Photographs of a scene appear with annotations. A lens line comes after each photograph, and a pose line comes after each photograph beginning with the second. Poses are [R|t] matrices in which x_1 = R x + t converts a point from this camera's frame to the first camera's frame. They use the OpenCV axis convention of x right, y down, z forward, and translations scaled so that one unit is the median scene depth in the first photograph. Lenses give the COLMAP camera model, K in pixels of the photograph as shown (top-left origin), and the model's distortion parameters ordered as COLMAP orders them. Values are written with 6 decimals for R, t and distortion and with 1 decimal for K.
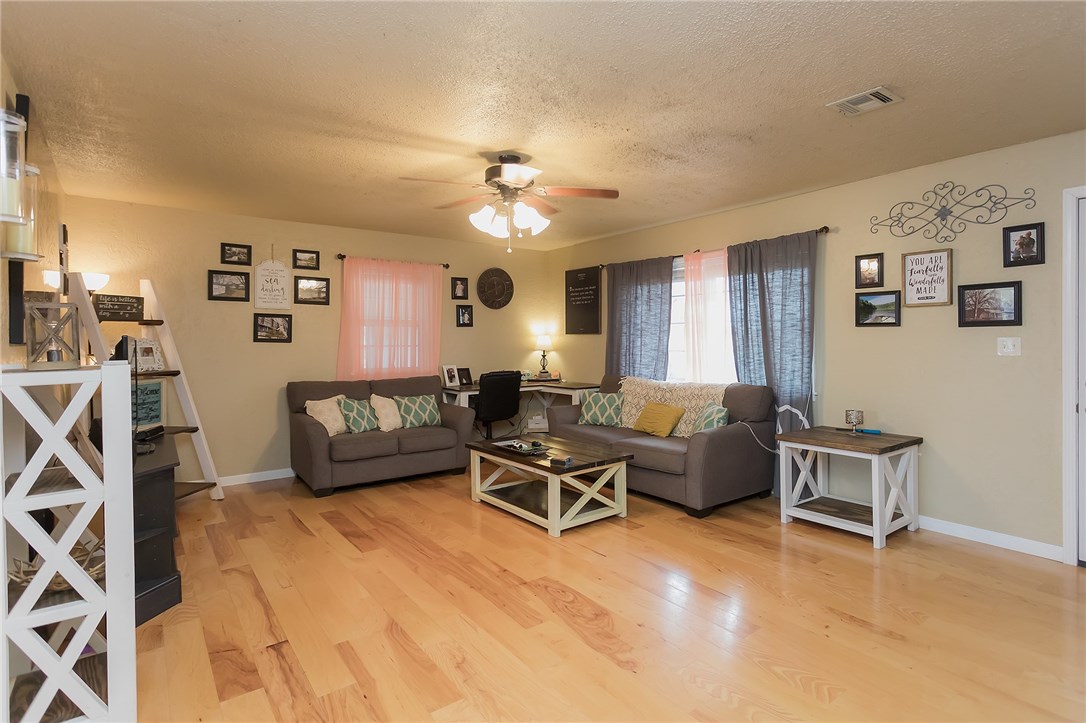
lens RADIAL K [[549.8, 0, 564.2], [0, 549.8, 341.1], [0, 0, 1]] dist [0.009726, -0.000612]
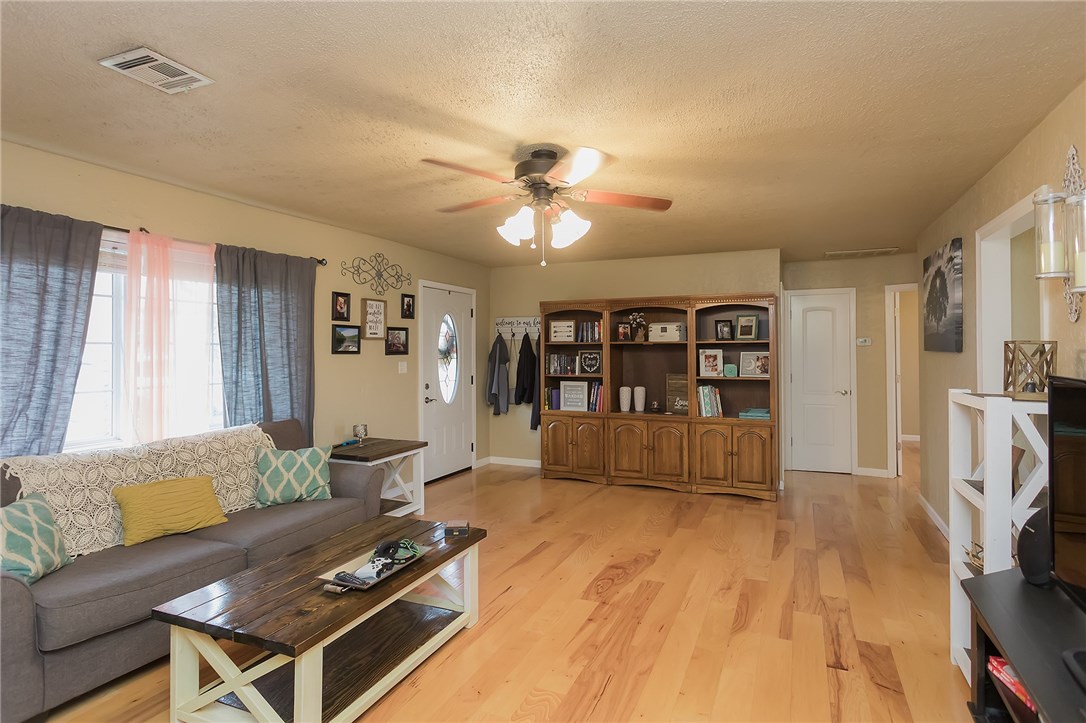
lens RADIAL K [[549.8, 0, 566.0], [0, 549.8, 341.1], [0, 0, 1]] dist [0.009726, -0.000612]
pose [[-0.489002, 0.021477, 0.872018, -0.623249], [0.010455, 0.999769, -0.018761, -0.023712], [-0.872220, -0.000058, -0.489114, 1.024509]]
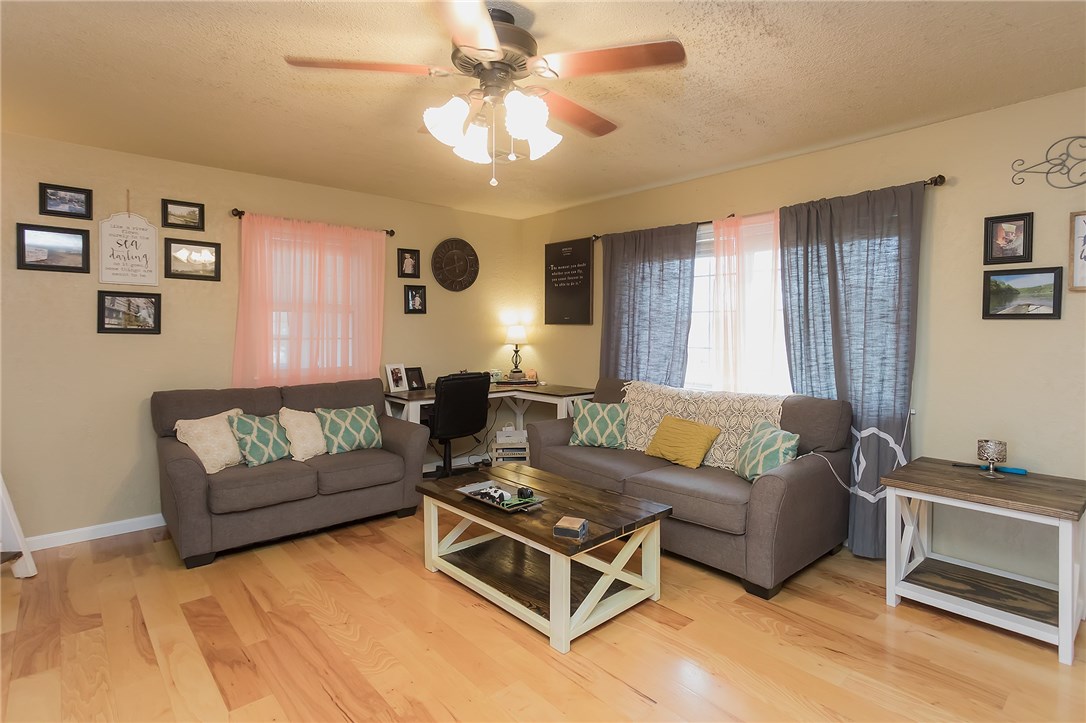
lens RADIAL K [[549.8, 0, 563.6], [0, 549.8, 341.2], [0, 0, 1]] dist [0.009726, -0.000612]
pose [[0.996447, 0.005682, 0.084036, -0.055643], [-0.007476, 0.999750, 0.021056, -0.008039], [-0.083896, -0.021609, 0.996240, 0.309670]]
